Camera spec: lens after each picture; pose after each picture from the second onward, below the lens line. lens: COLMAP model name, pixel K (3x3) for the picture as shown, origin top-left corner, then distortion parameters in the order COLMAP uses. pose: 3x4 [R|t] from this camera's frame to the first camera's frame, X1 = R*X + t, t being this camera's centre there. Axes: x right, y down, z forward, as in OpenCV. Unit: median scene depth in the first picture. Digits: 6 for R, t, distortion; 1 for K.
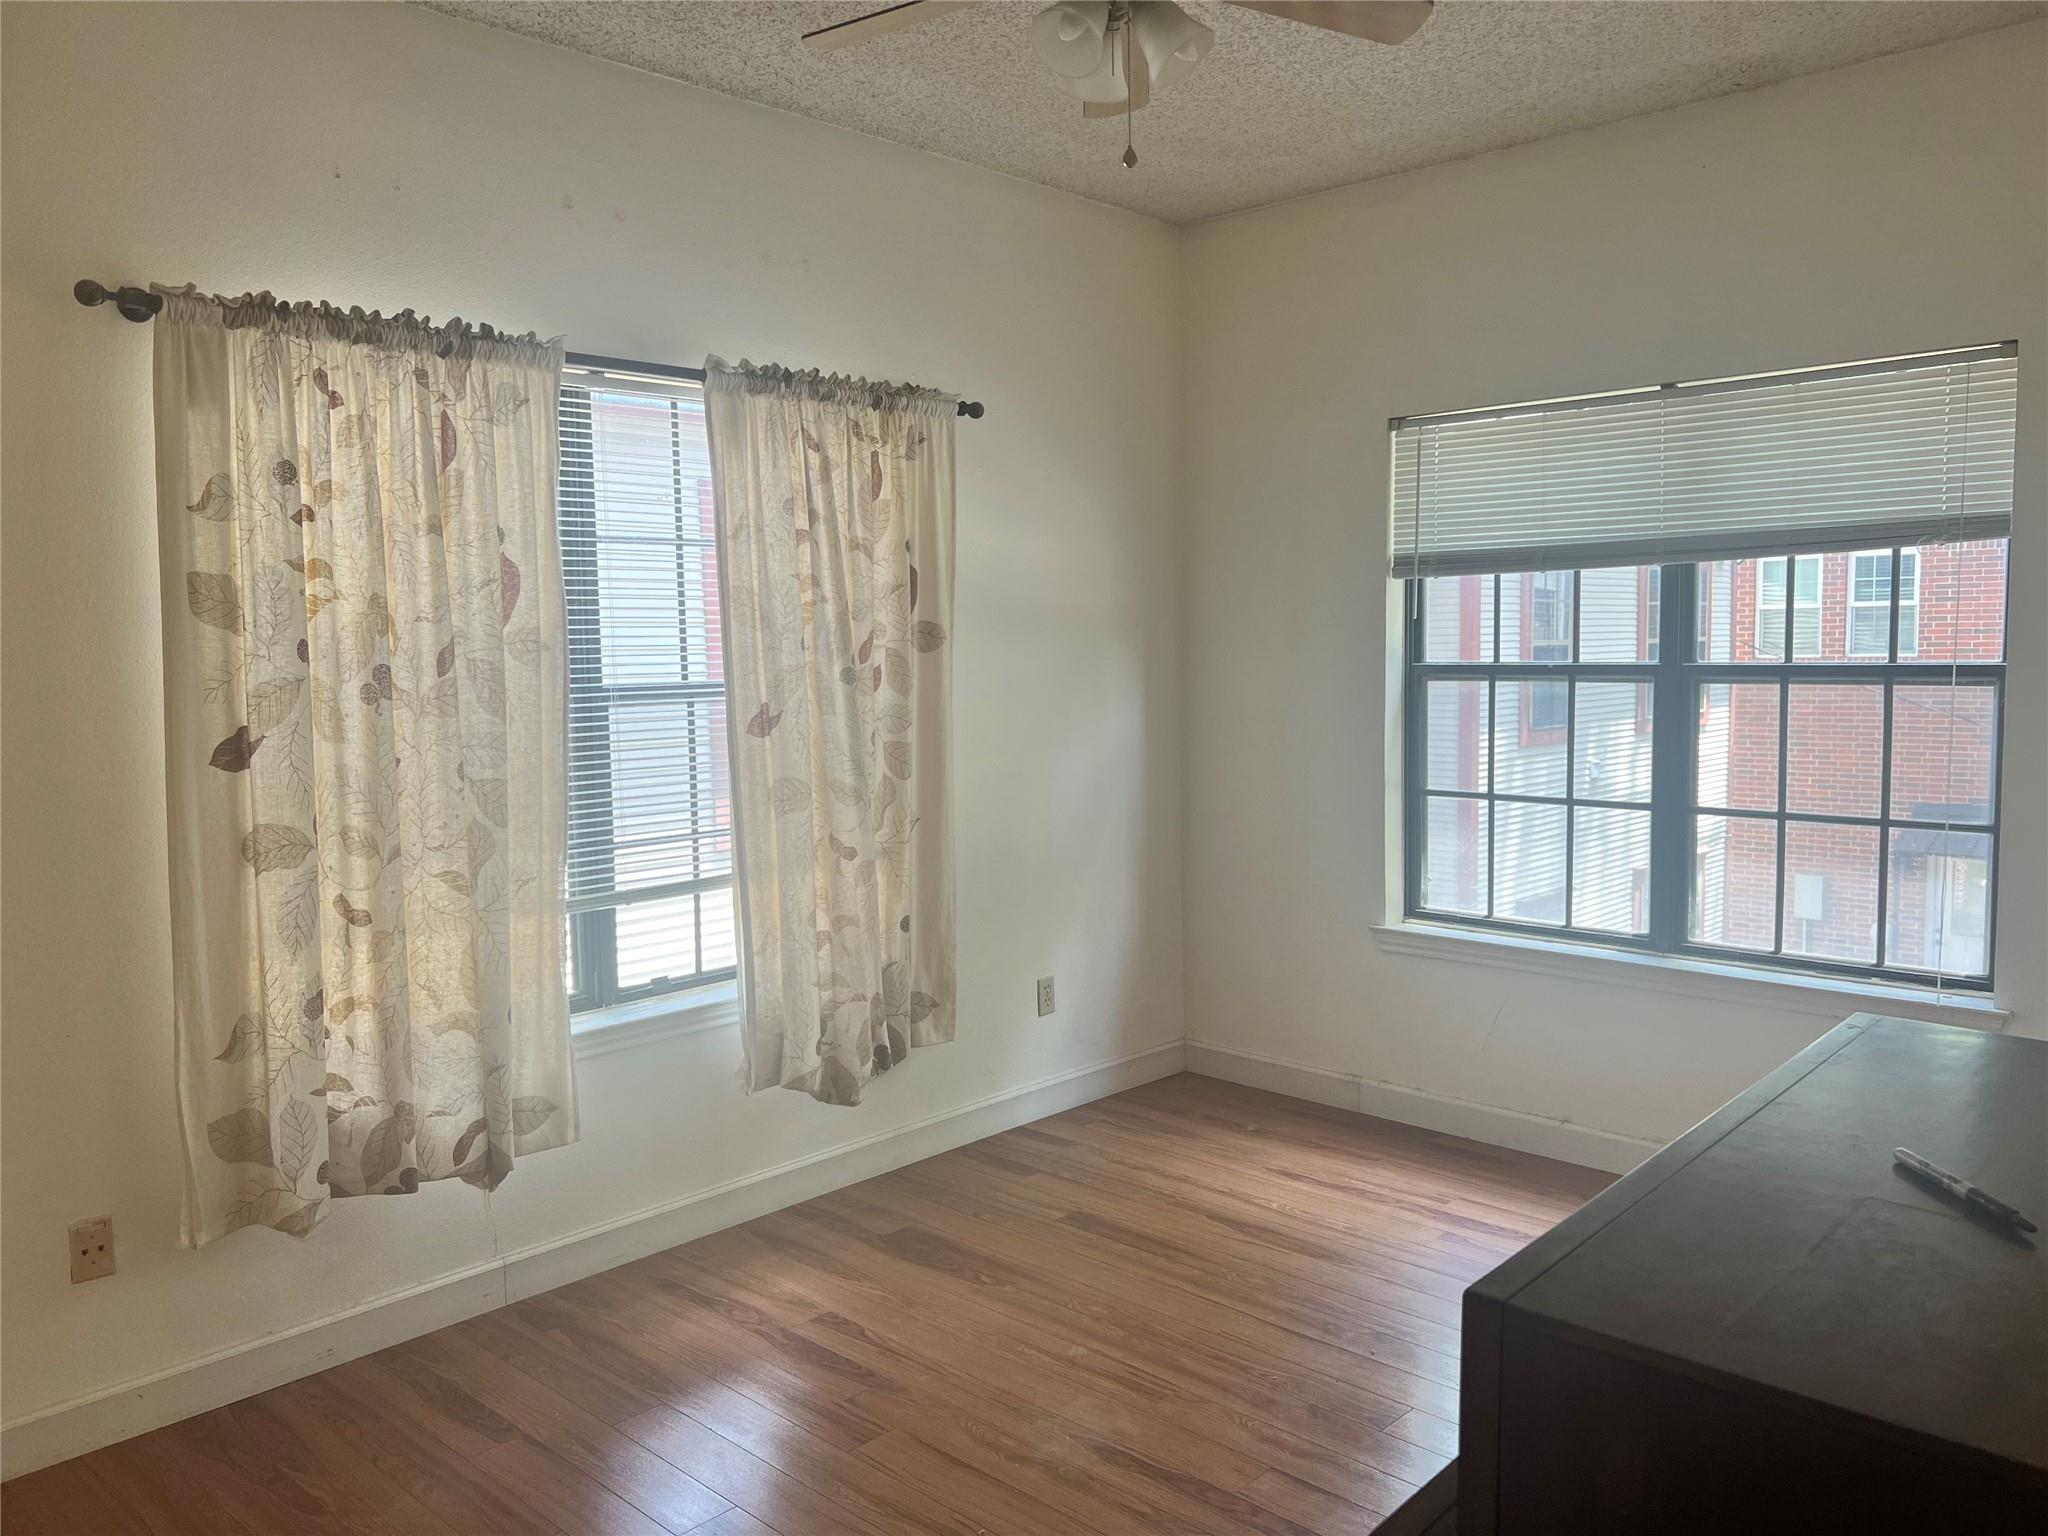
lens RADIAL K [[1533.6, 0, 1029.8], [0, 1533.6, 762.3], [0, 0, 1]] dist [0.038284, -0.045161]
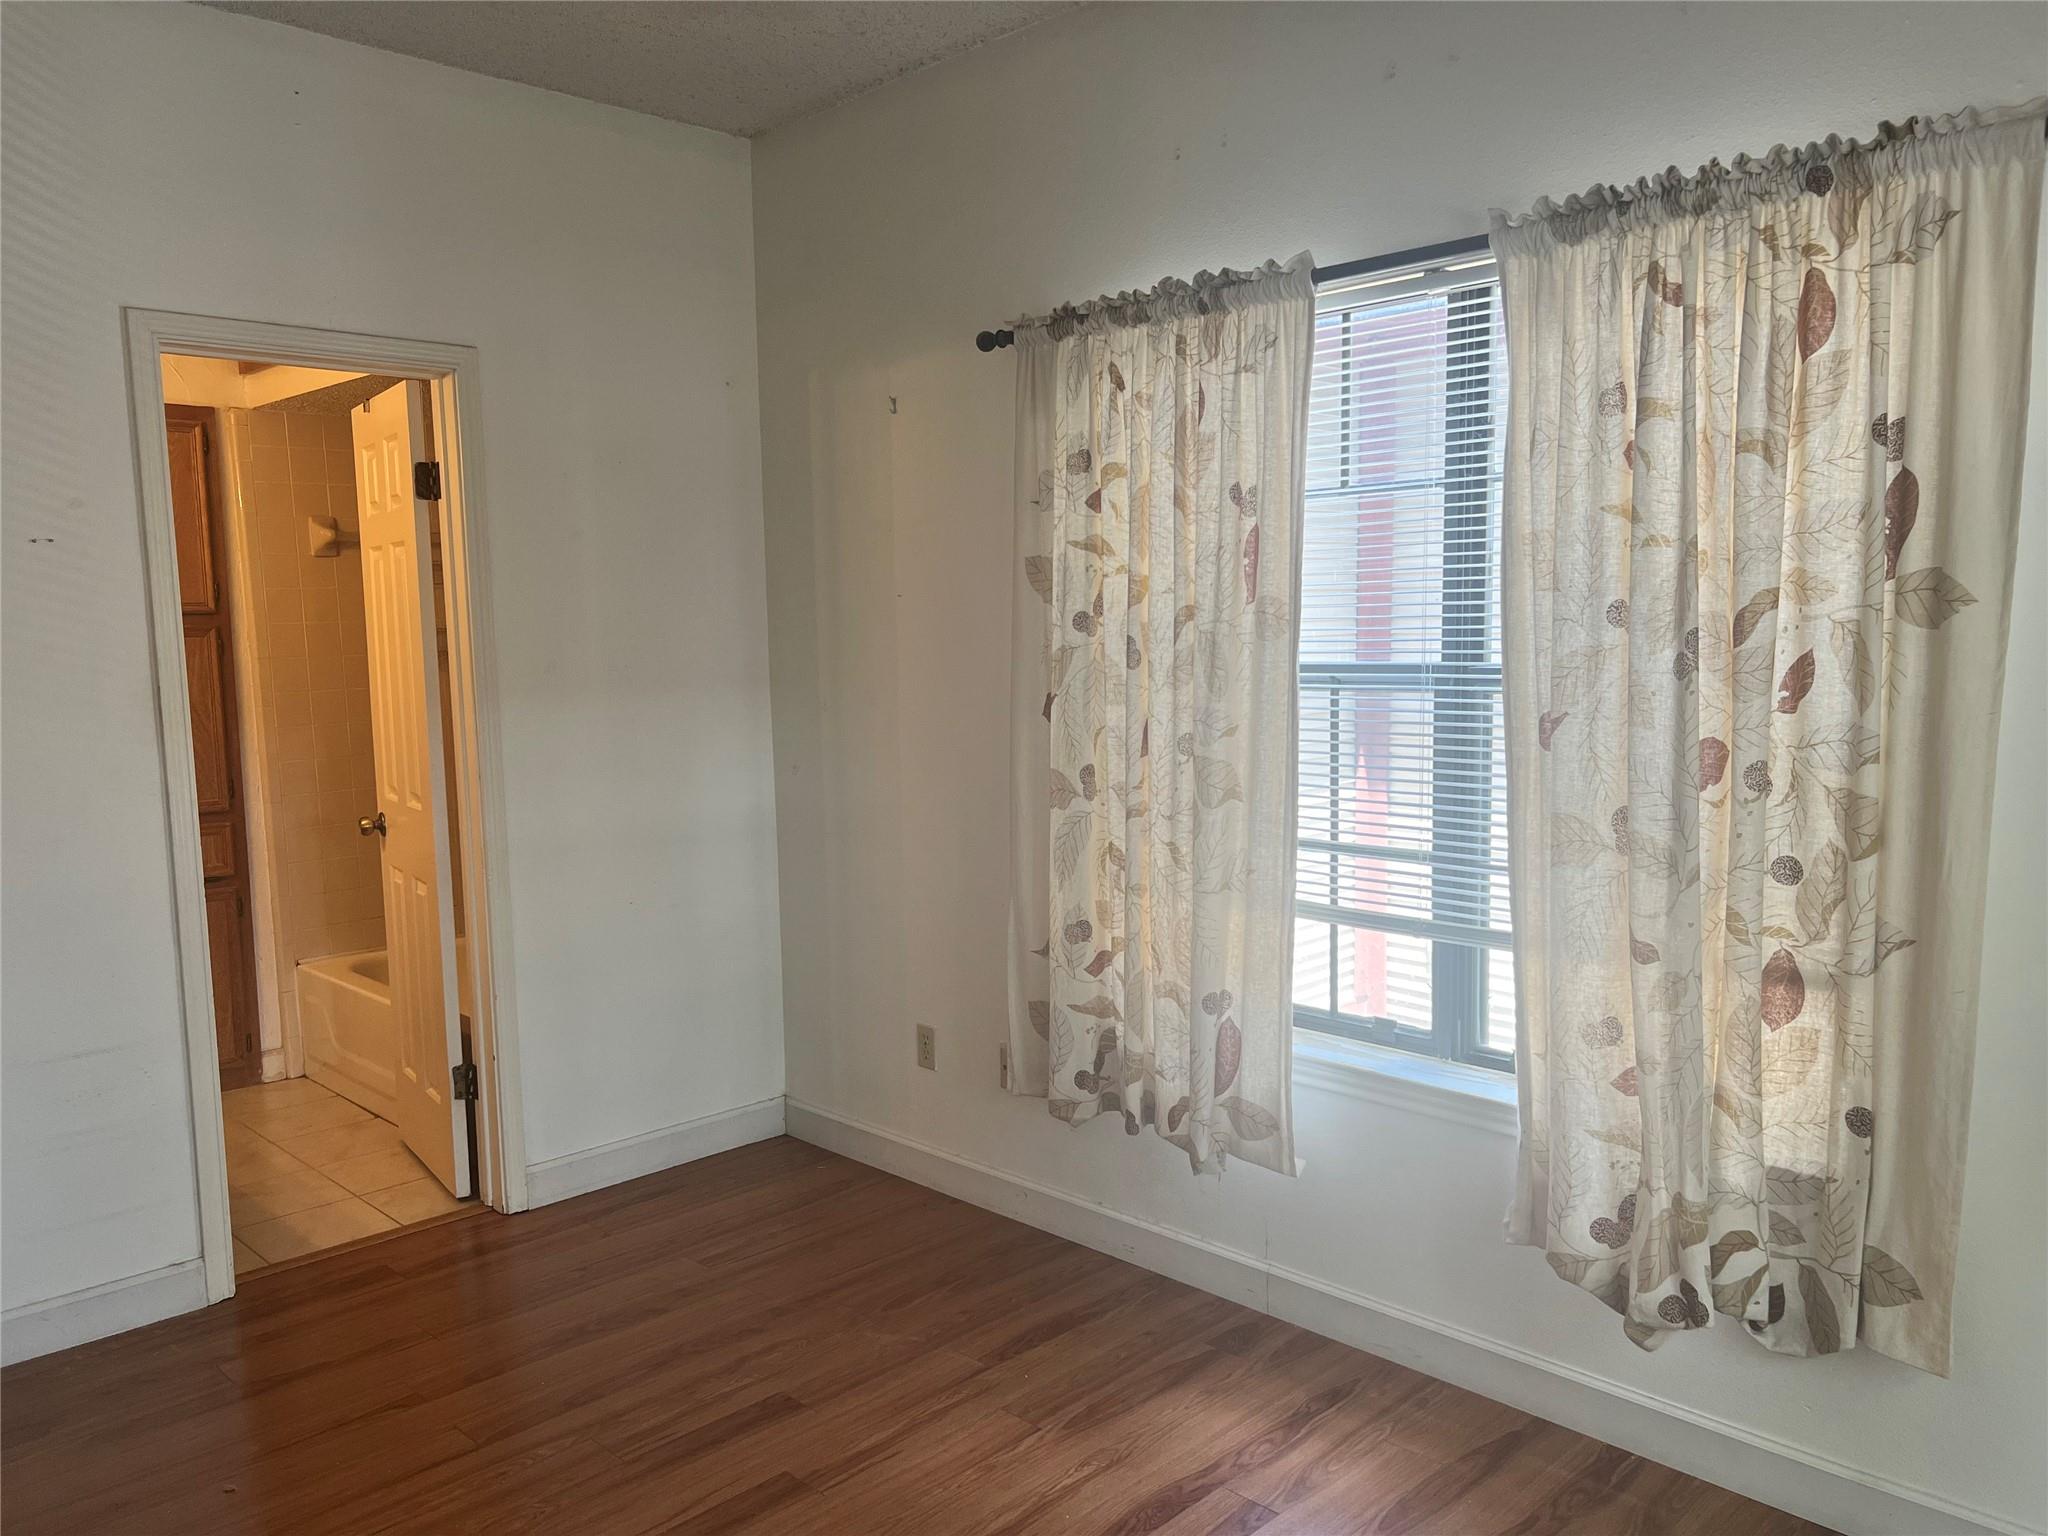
lens RADIAL K [[1533.6, 0, 1032.2], [0, 1533.6, 778.8], [0, 0, 1]] dist [0.038284, -0.045161]
pose [[-0.020207, 0.118228, -0.992781, 0.529198], [-0.070618, 0.990335, 0.119374, -0.070995], [0.997299, 0.072520, -0.011662, 0.796000]]
